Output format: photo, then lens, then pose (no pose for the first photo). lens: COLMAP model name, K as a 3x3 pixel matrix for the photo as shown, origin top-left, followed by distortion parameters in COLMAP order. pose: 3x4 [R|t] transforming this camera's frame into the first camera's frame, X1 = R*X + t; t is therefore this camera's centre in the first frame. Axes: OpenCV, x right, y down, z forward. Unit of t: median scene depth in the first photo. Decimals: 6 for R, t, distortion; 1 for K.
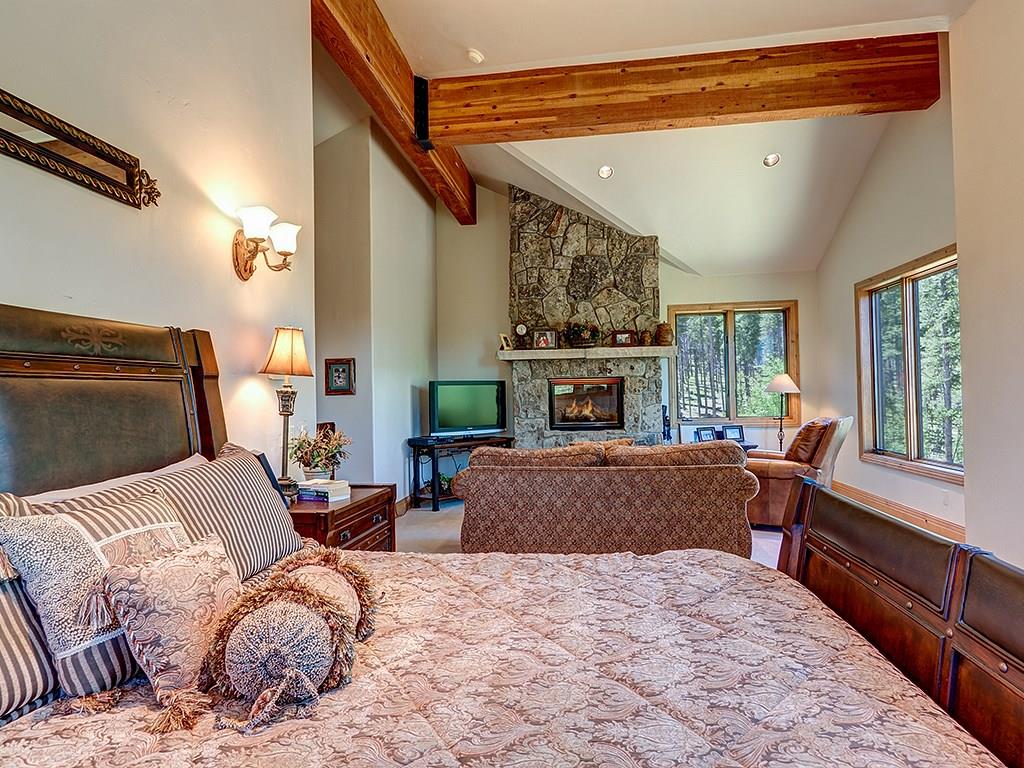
lens RADIAL K [[609.3, 0, 516.4], [0, 609.3, 384.5], [0, 0, 1]] dist [0.004083, 0.000994]
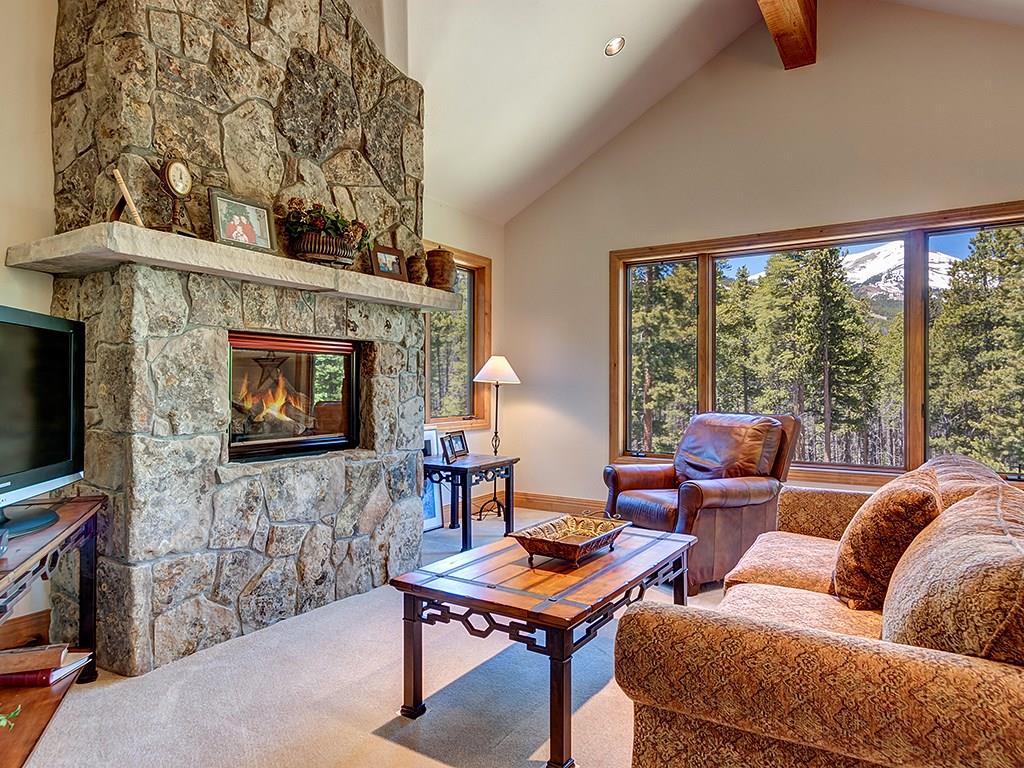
lens RADIAL K [[609.3, 0, 512.0], [0, 609.3, 386.7], [0, 0, 1]] dist [0.004083, 0.000994]
pose [[0.439431, 0.019192, 0.898072, -0.215301], [-0.024451, 0.999657, -0.009399, 0.025892], [-0.897944, -0.017828, 0.439749, 0.680698]]
